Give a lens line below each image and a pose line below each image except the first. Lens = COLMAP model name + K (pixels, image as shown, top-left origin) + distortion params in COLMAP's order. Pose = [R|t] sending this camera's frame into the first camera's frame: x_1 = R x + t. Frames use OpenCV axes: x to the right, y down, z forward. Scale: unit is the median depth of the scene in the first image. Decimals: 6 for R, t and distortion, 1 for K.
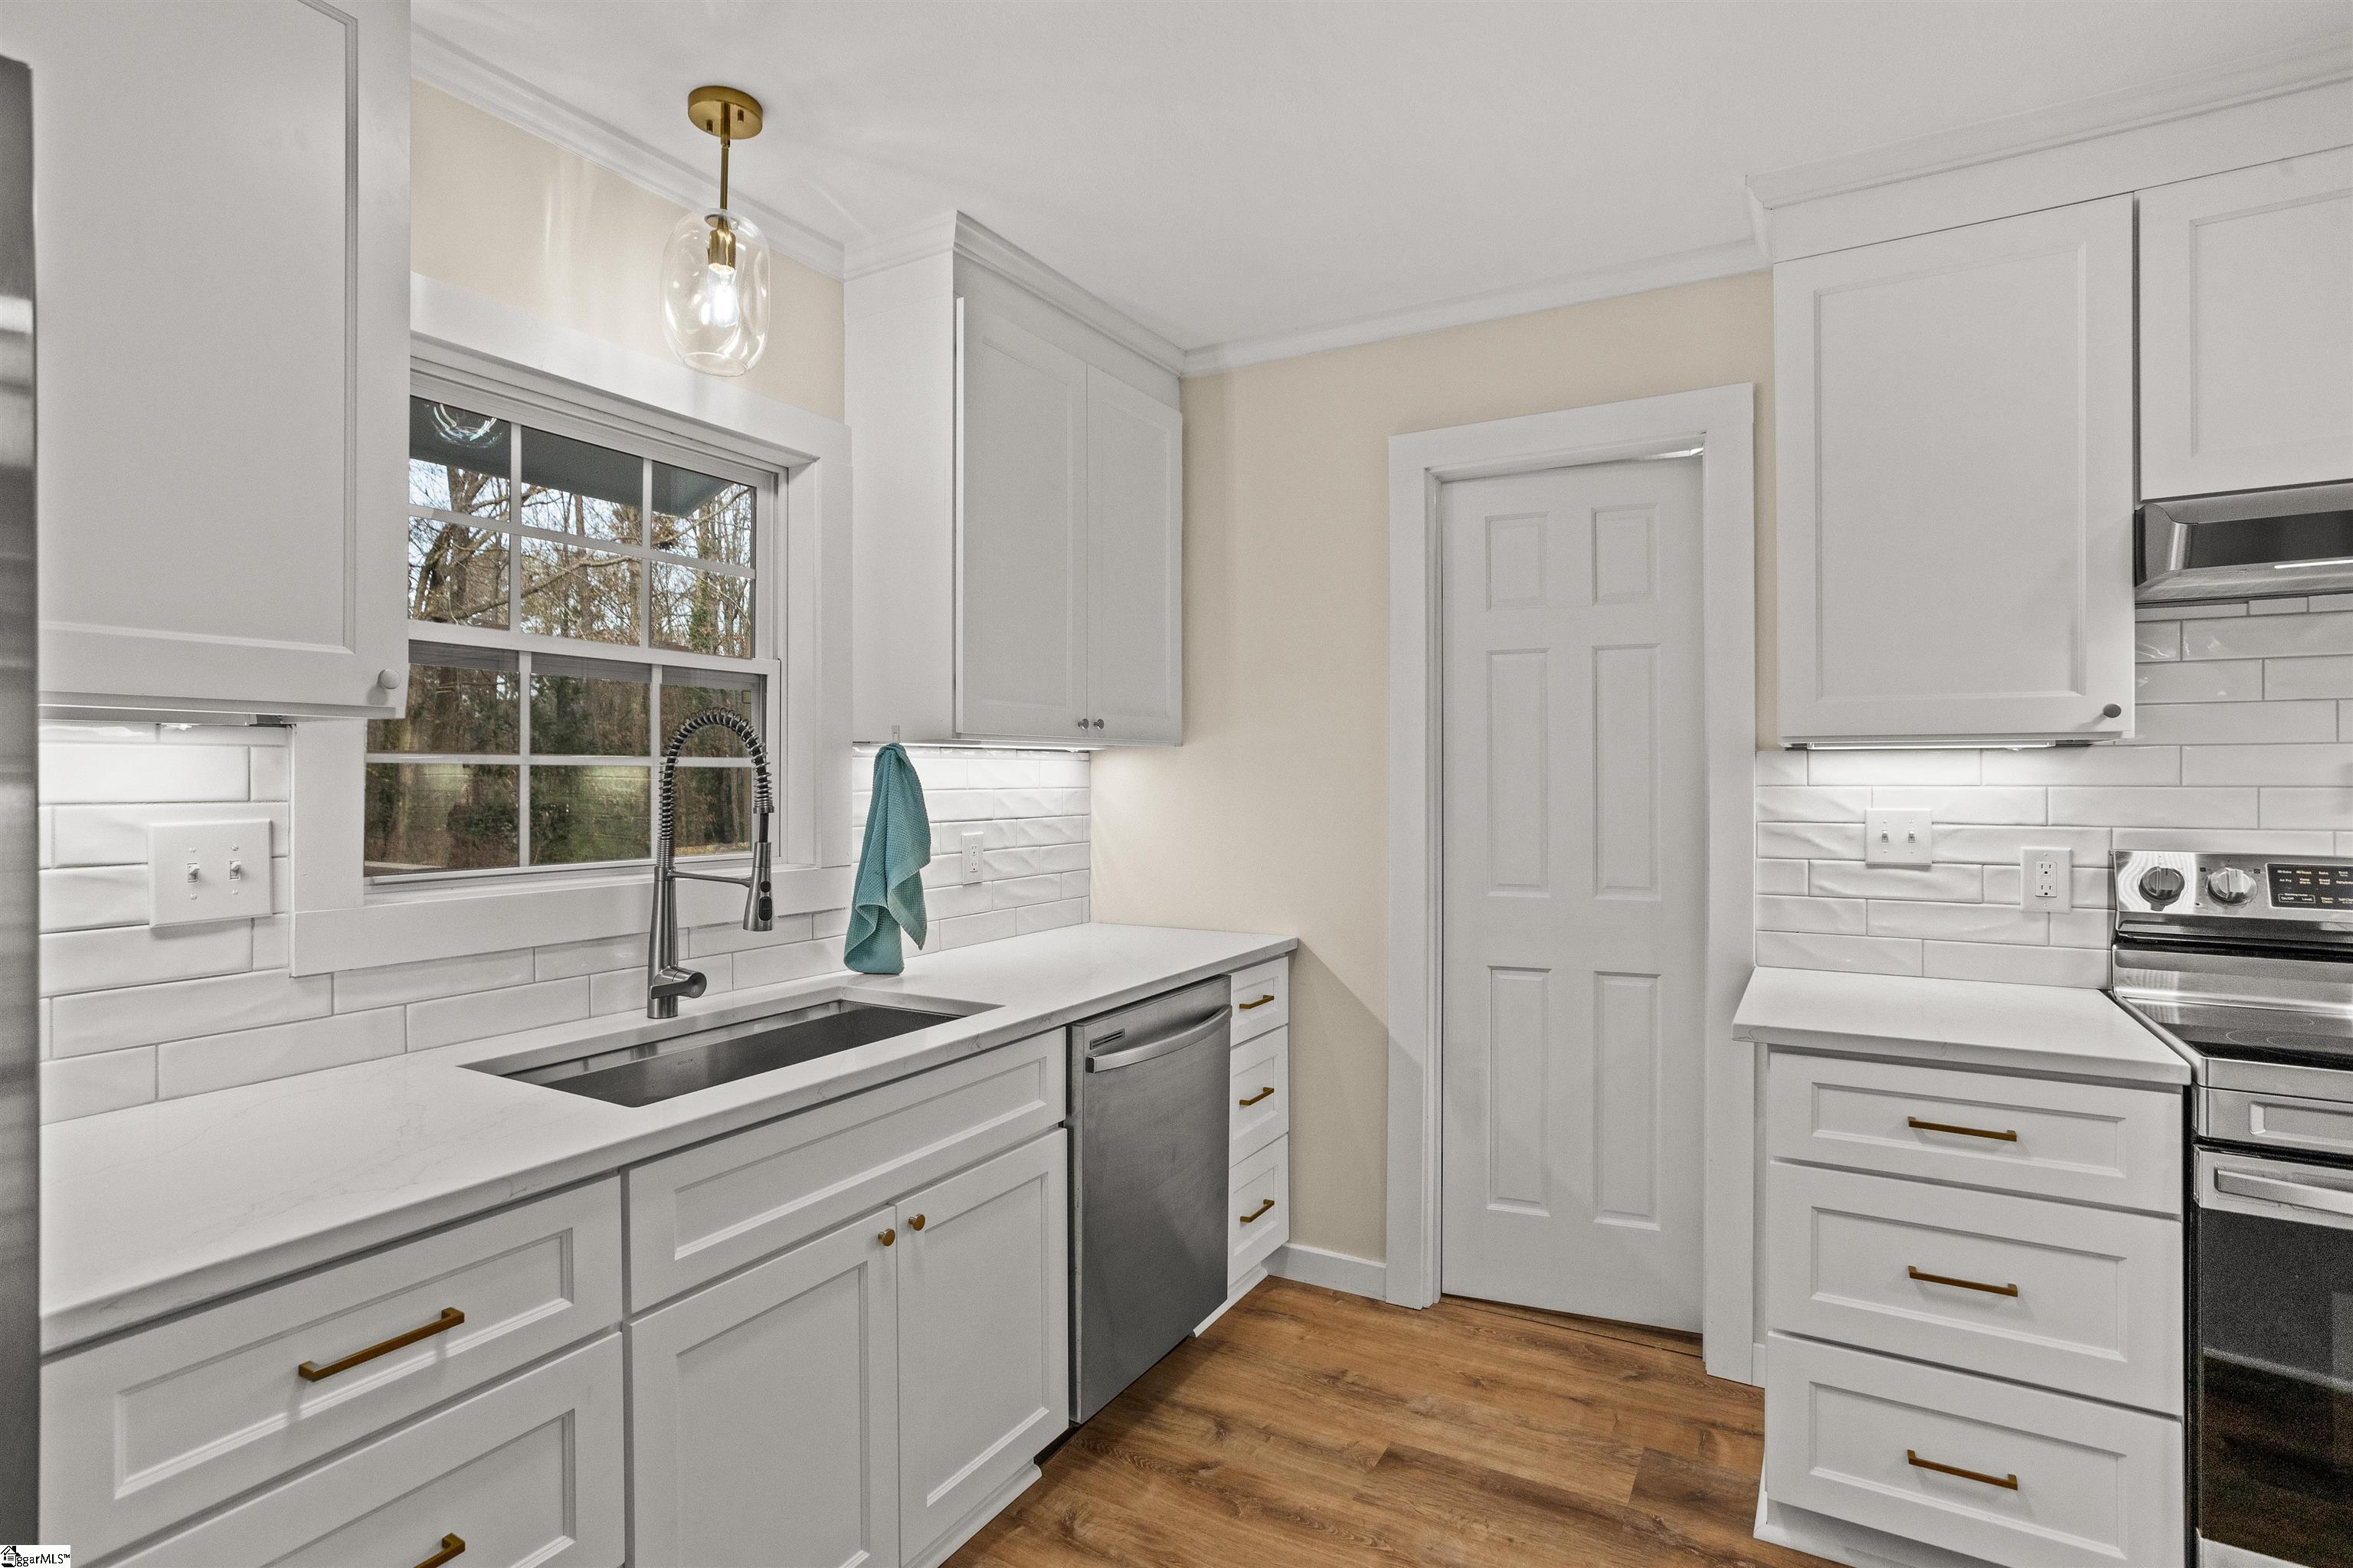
lens RADIAL K [[1144.0, 0, 1182.5], [0, 1144.0, 773.2], [0, 0, 1]] dist [-0.000209, 0.000004]
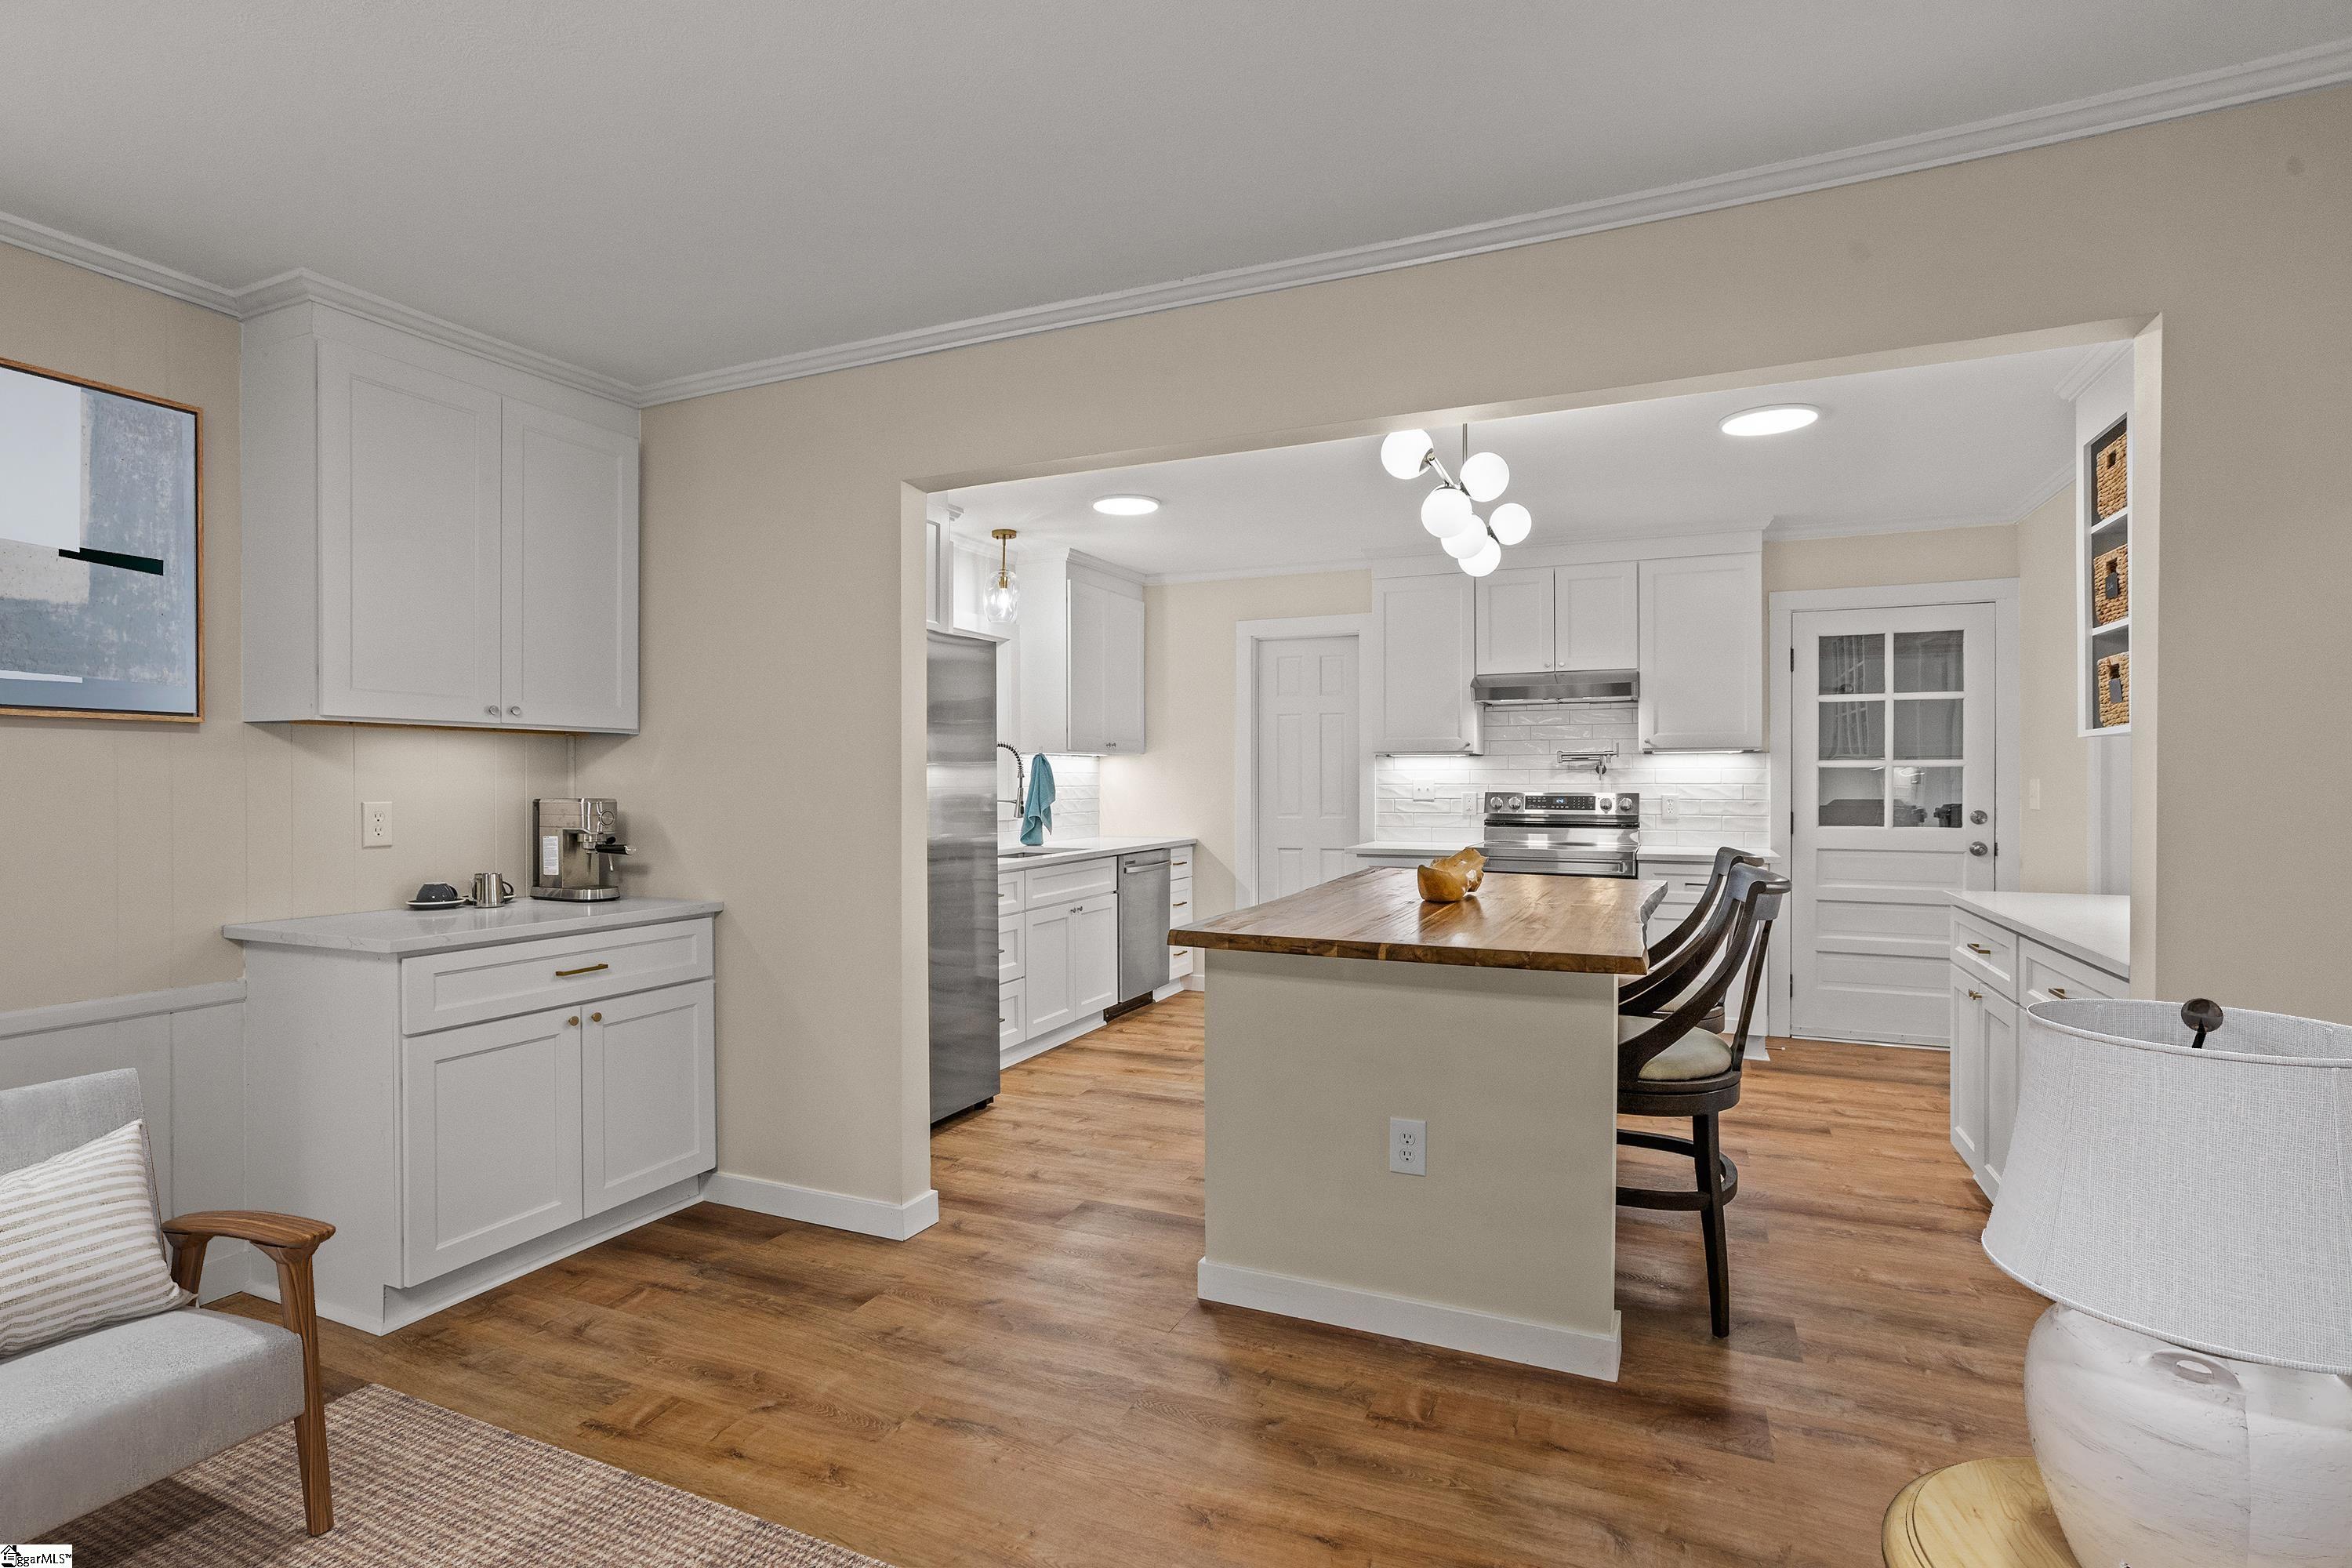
lens RADIAL K [[1153.3, 0, 1169.2], [0, 1153.3, 786.6], [0, 0, 1]] dist [0.001553, 0.002150]
pose [[0.995218, -0.000053, 0.097683, -0.216830], [-0.000378, 0.999990, 0.004397, 0.036689], [-0.097683, -0.004413, 0.995208, -1.556492]]
